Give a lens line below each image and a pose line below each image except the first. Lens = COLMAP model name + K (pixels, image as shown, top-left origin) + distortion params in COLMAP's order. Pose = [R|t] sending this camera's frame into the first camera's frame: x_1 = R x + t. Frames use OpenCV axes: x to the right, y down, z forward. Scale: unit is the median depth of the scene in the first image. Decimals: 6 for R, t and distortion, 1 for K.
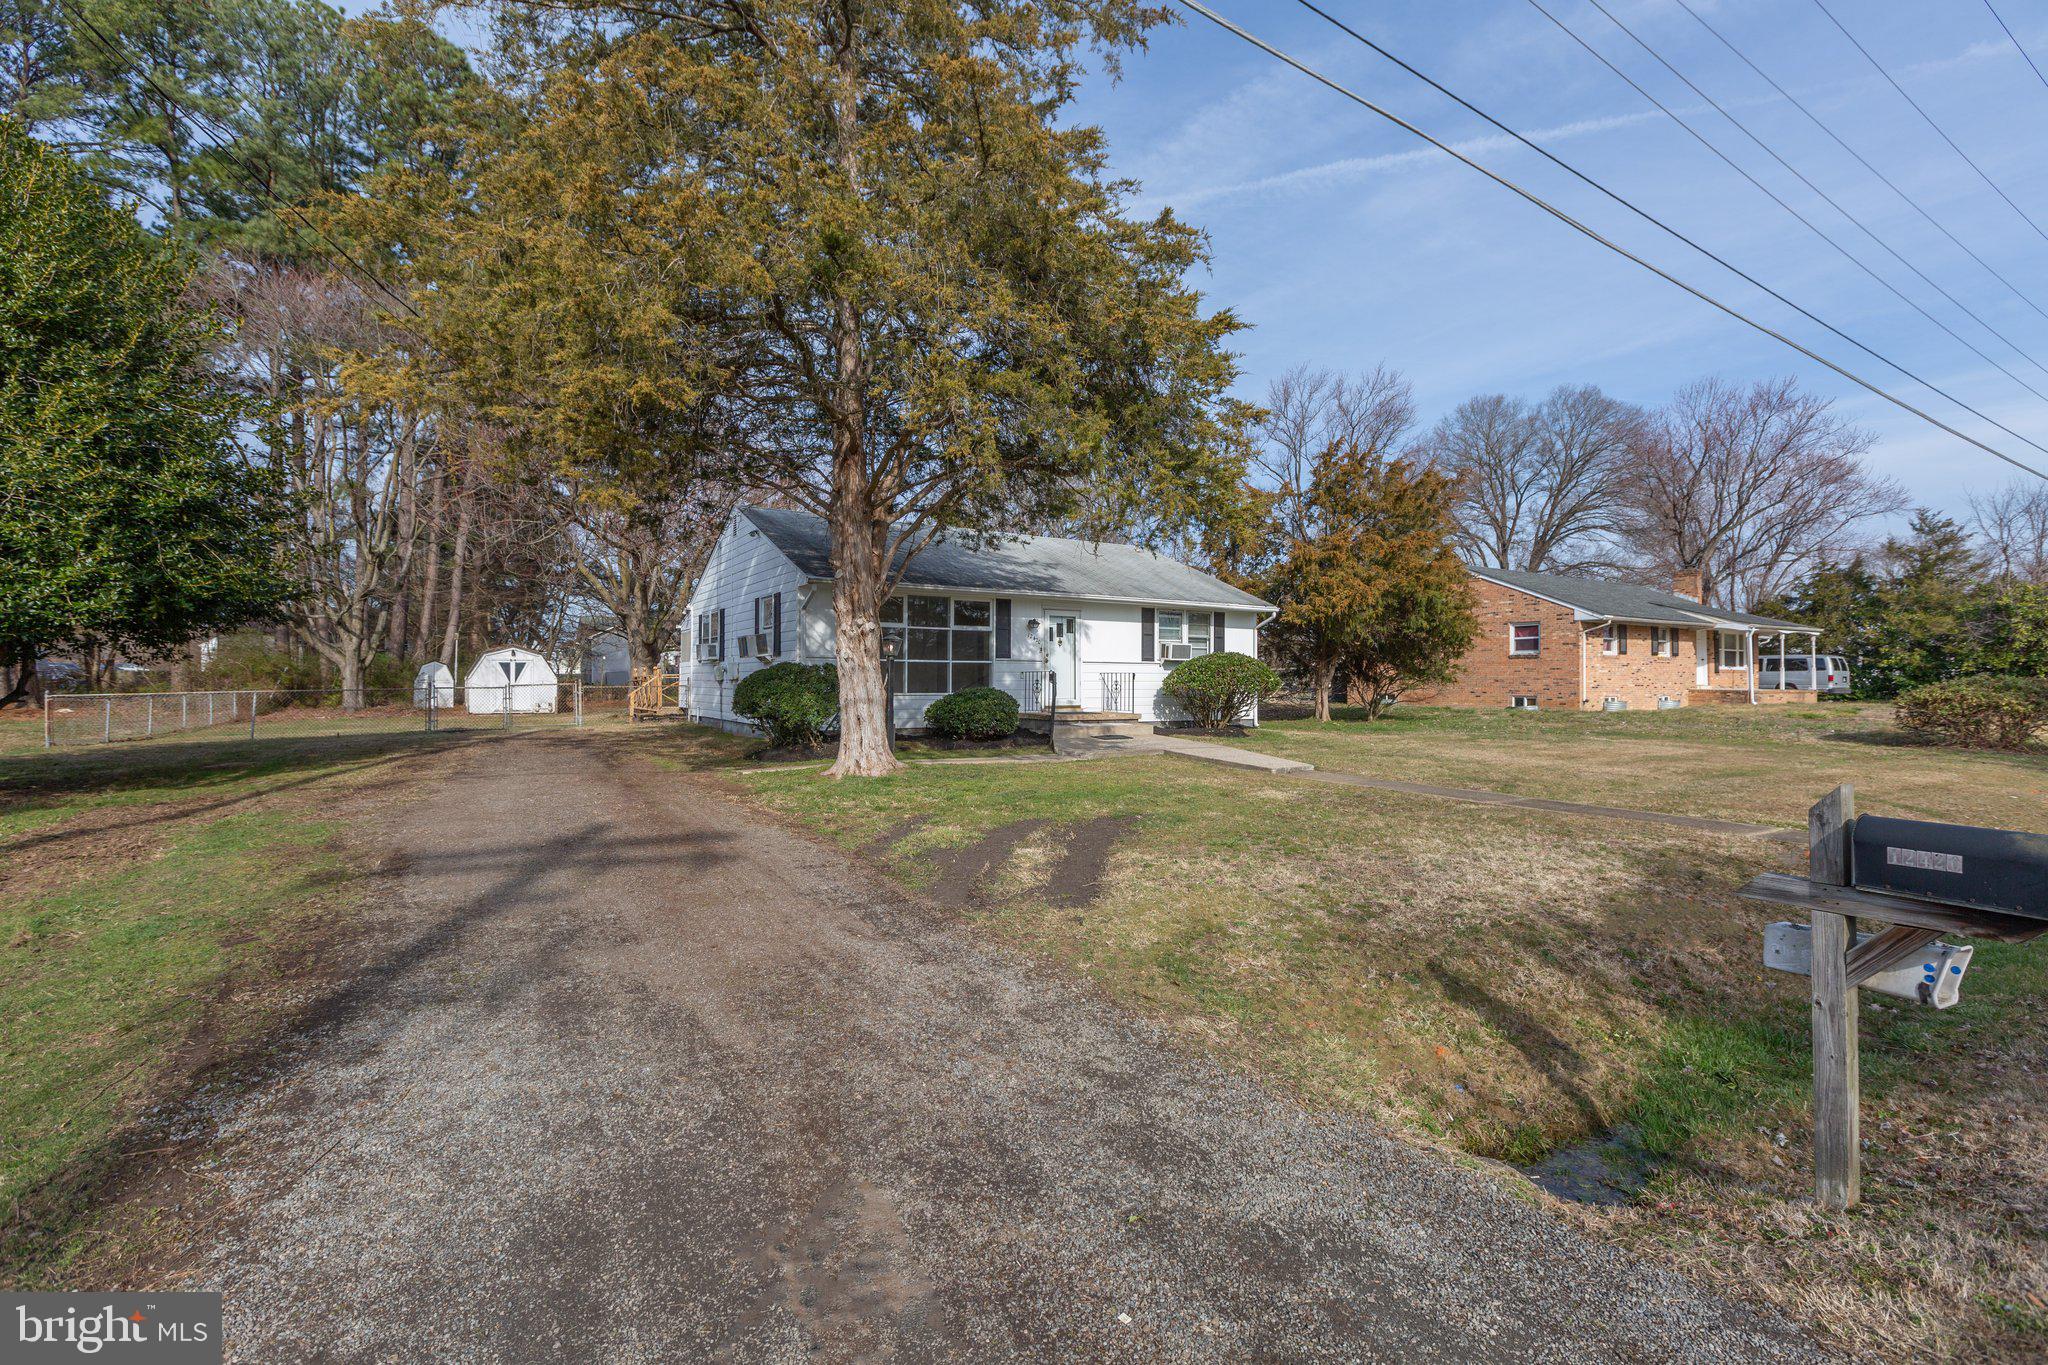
lens RADIAL K [[922.5, 0, 1024.0], [0, 922.5, 682.5], [0, 0, 1]] dist [0.000325, 0.000276]
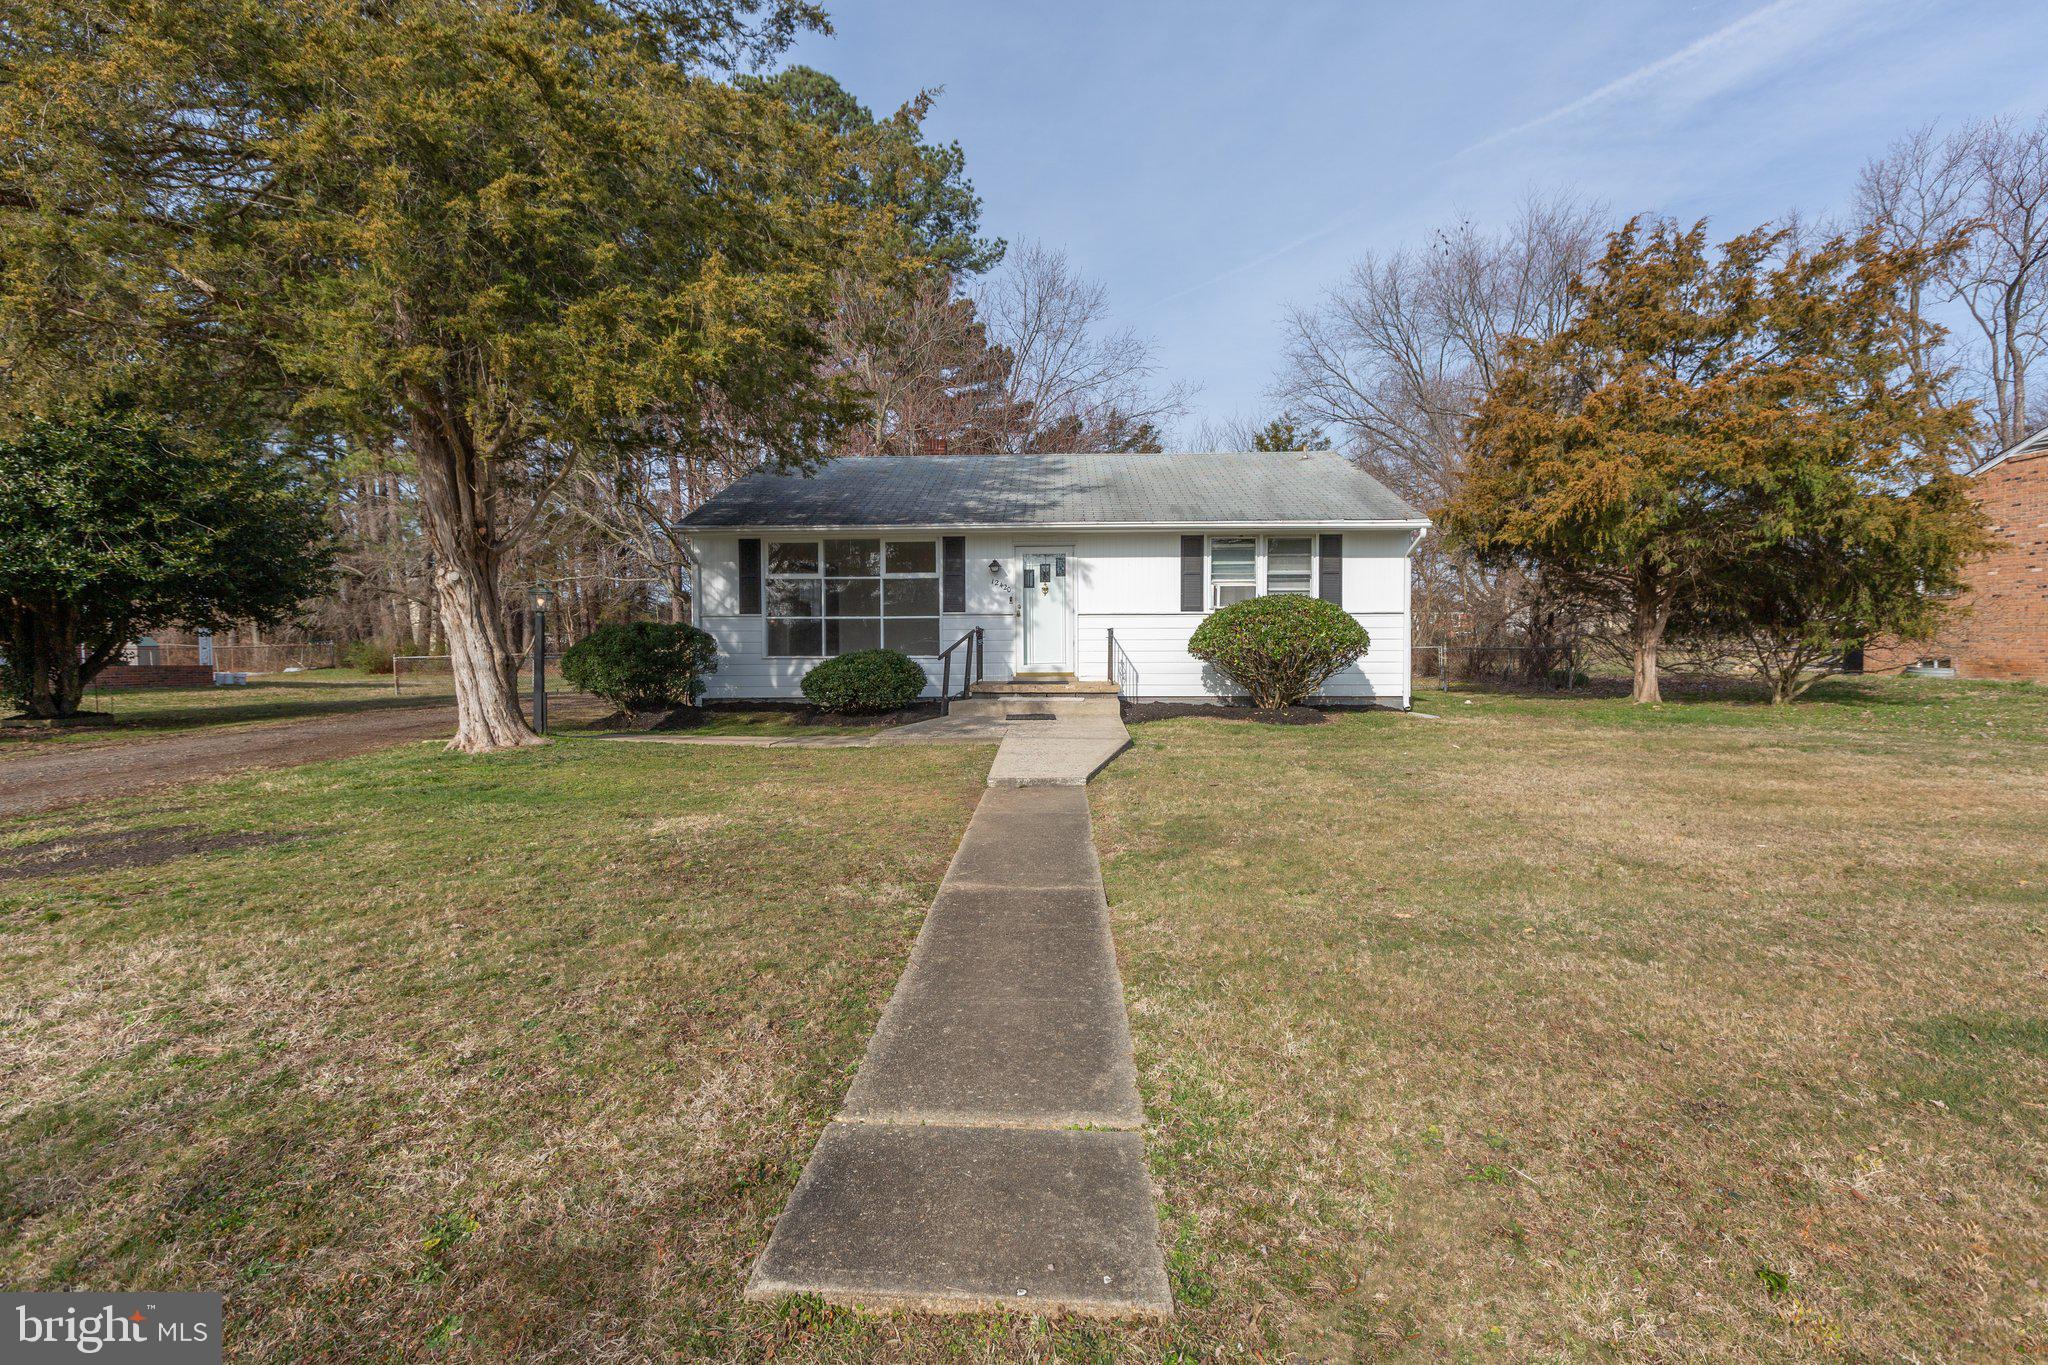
lens RADIAL K [[922.5, 0, 1024.0], [0, 922.5, 682.5], [0, 0, 1]] dist [0.000325, 0.000276]
pose [[0.828856, 0.017054, -0.559201, 0.447029], [0.006034, 0.999205, 0.039417, 0.002603], [0.559429, -0.036045, 0.828094, 0.363482]]
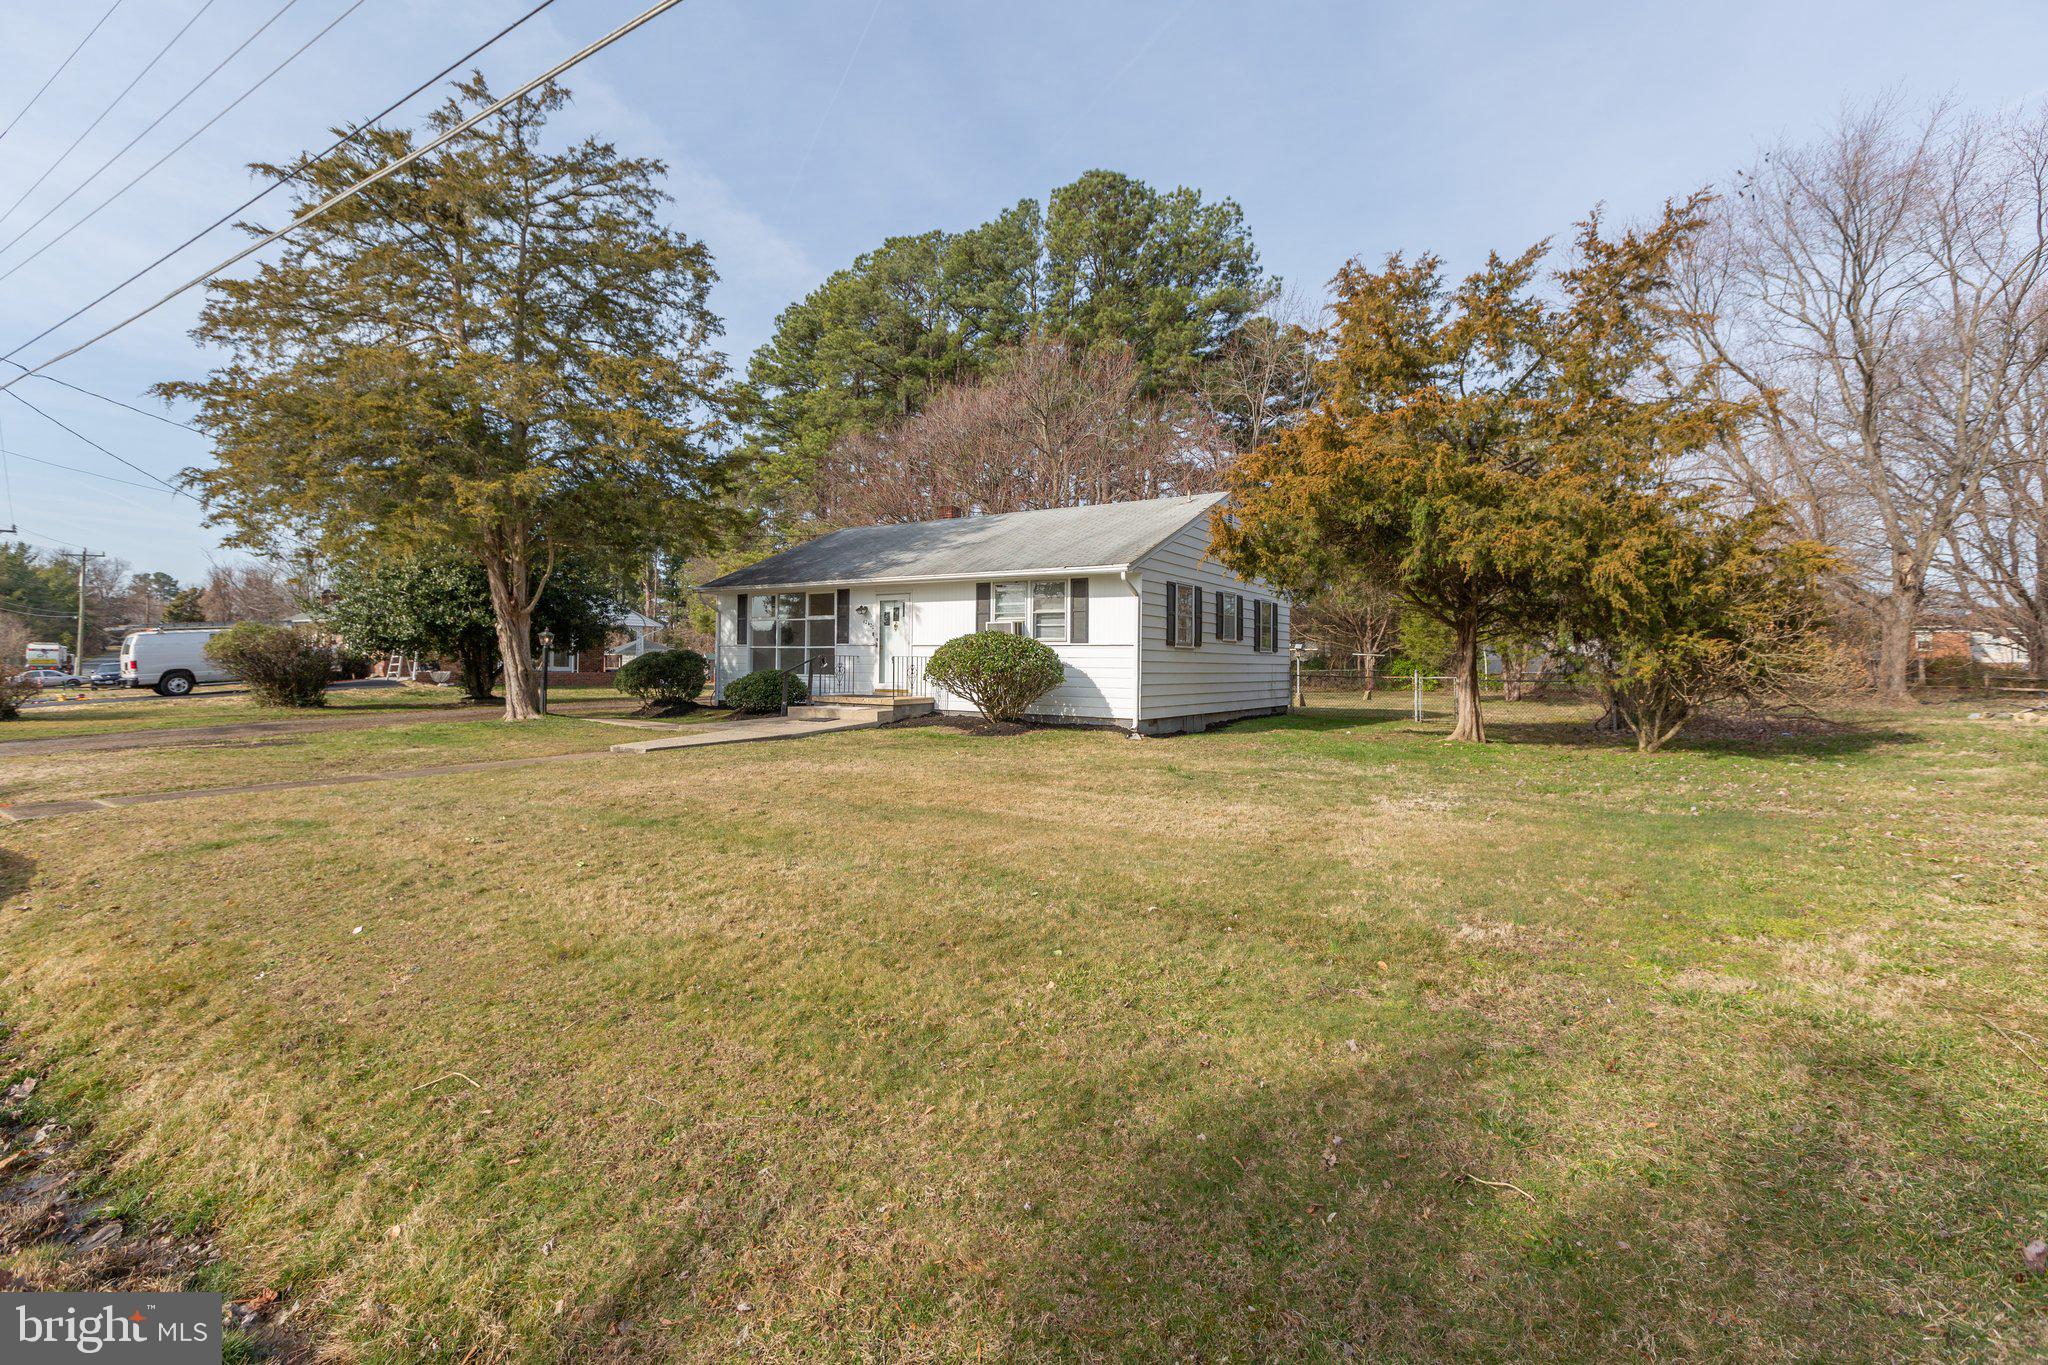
lens RADIAL K [[930.6, 0, 997.5], [0, 930.6, 643.0], [0, 0, 1]] dist [-0.000251, -0.000022]
pose [[0.406302, -0.019612, -0.913528, 1.001621], [-0.009751, 0.999620, -0.025797, -0.000956], [0.913687, 0.019389, 0.405956, 0.691721]]
